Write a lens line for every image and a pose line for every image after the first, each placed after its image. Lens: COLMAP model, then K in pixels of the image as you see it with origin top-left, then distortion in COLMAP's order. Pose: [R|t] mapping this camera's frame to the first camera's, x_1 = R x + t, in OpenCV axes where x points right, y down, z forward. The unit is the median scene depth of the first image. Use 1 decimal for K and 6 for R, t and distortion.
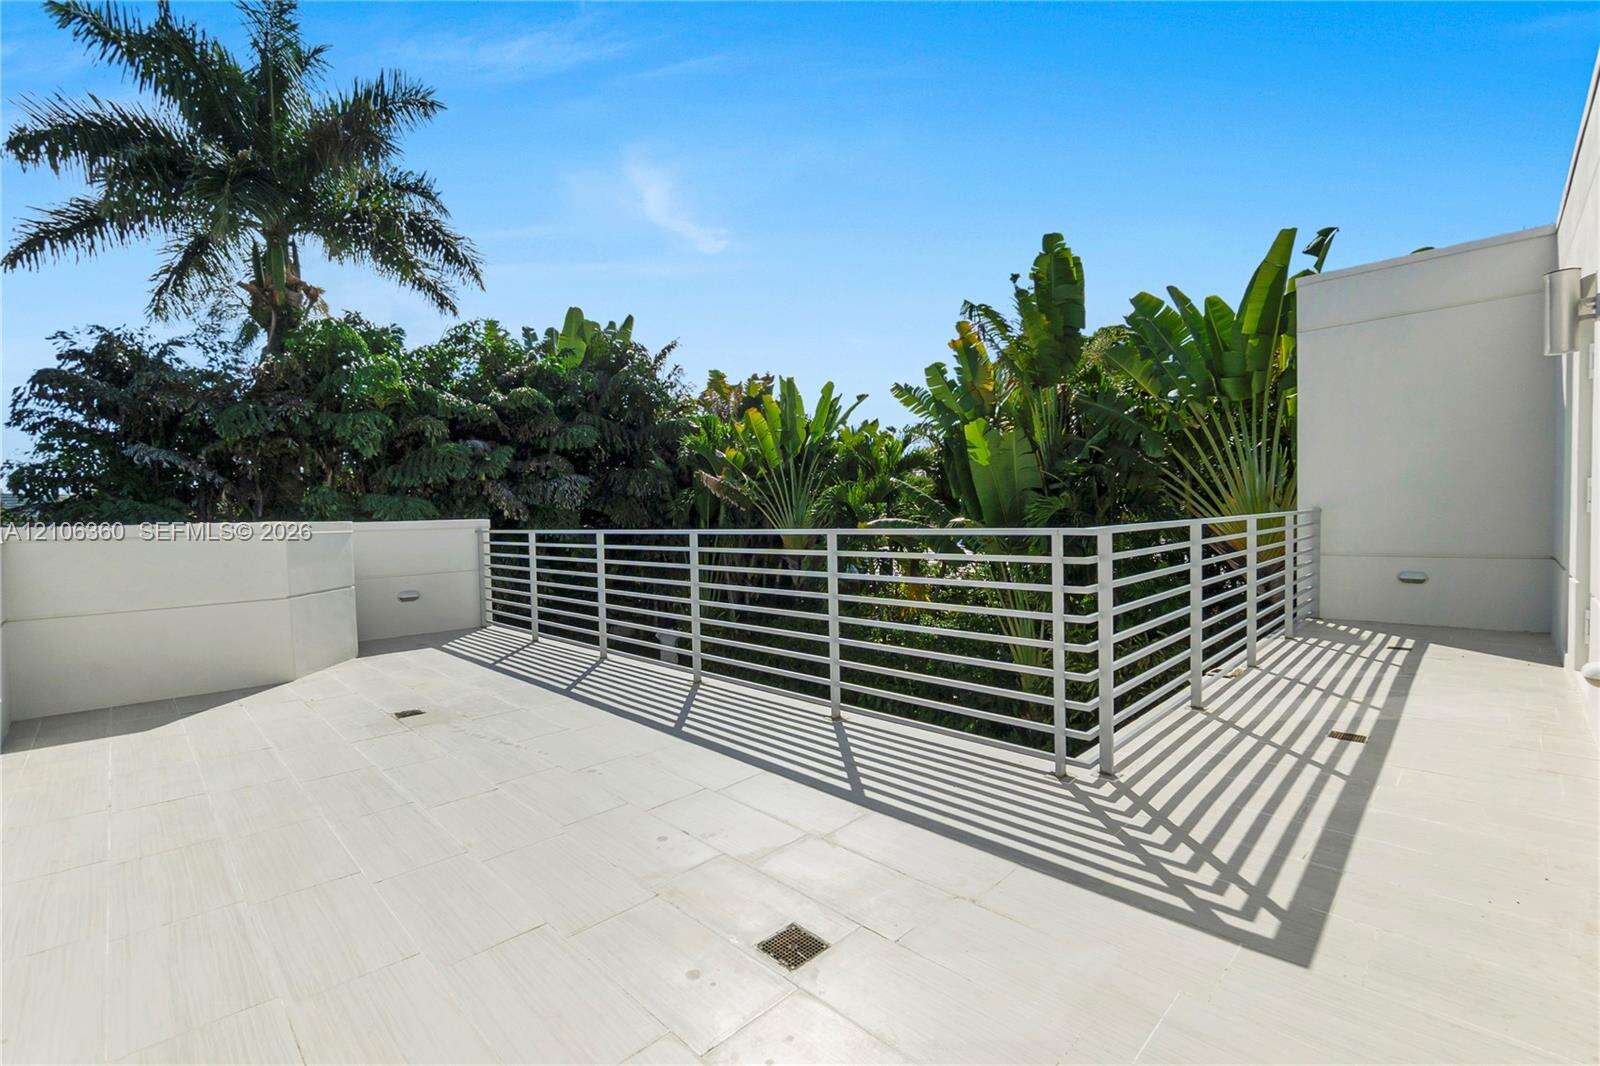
lens RADIAL K [[698.2, 0, 799.6], [0, 698.2, 521.7], [0, 0, 1]] dist [-0.008813, 0.002484]
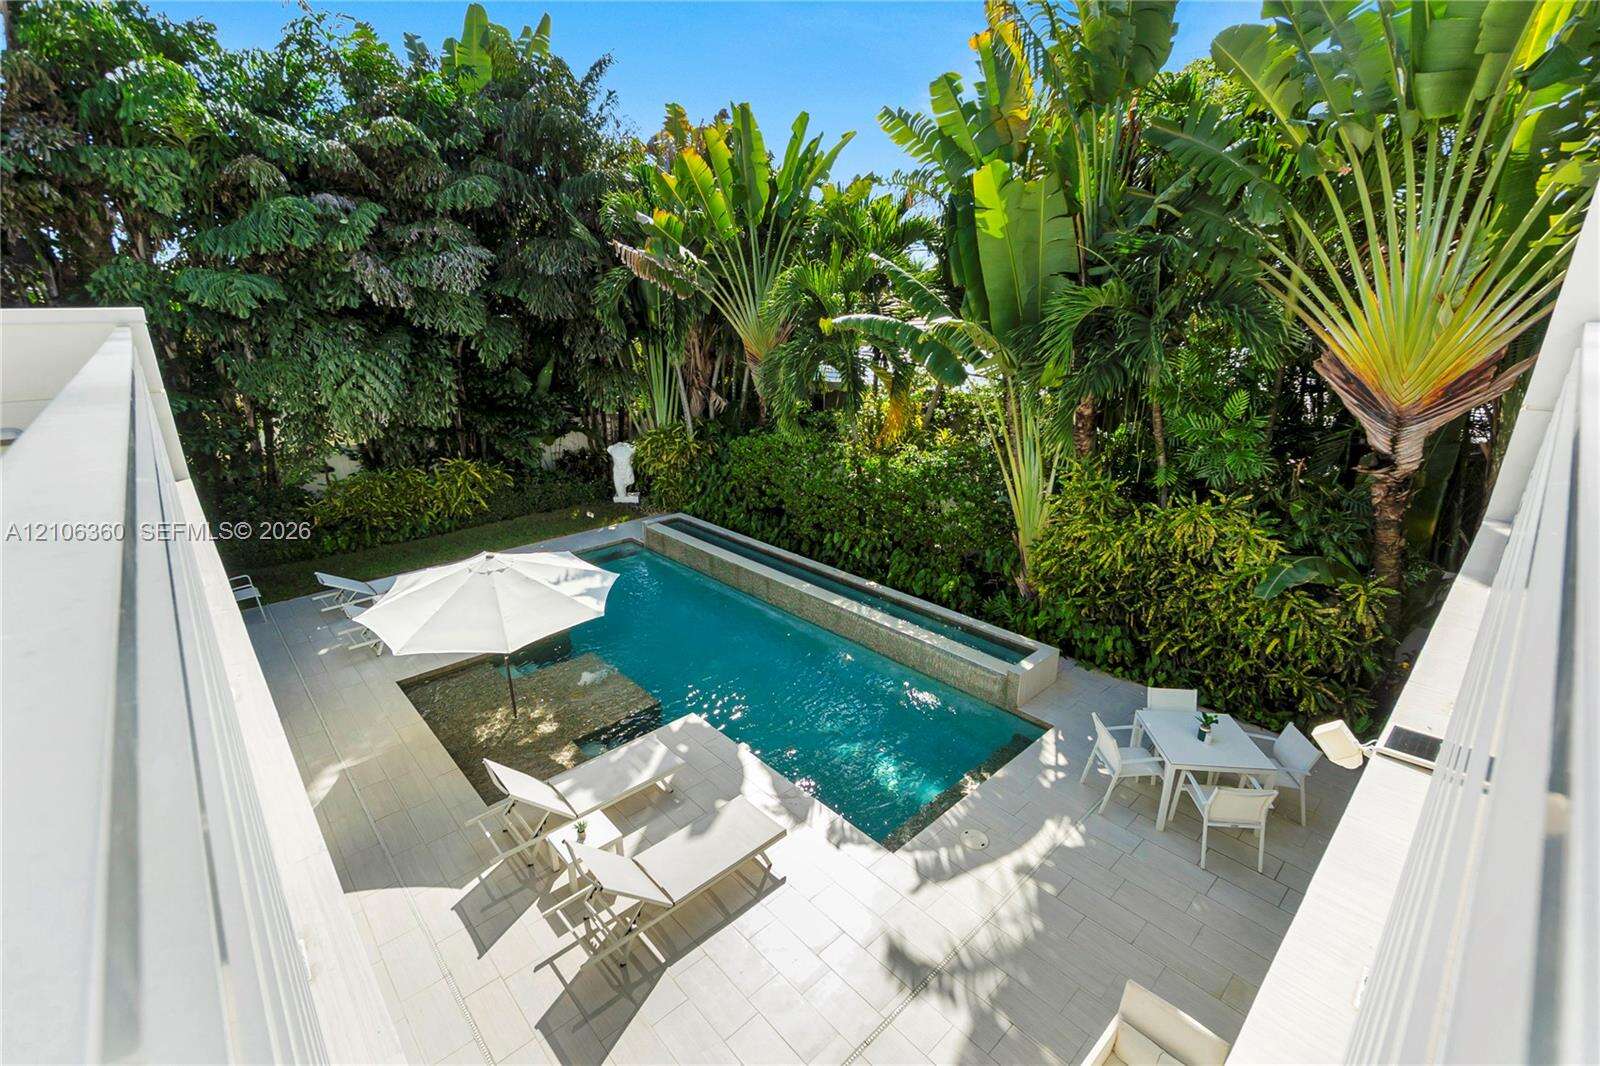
lens RADIAL K [[698.2, 0, 799.4], [0, 698.2, 540.9], [0, 0, 1]] dist [-0.008813, 0.002484]
pose [[0.999078, 0.030252, -0.030475, 0.087263], [-0.019229, 0.949751, 0.312416, -0.006459], [0.038394, -0.311542, 0.949457, 0.219139]]
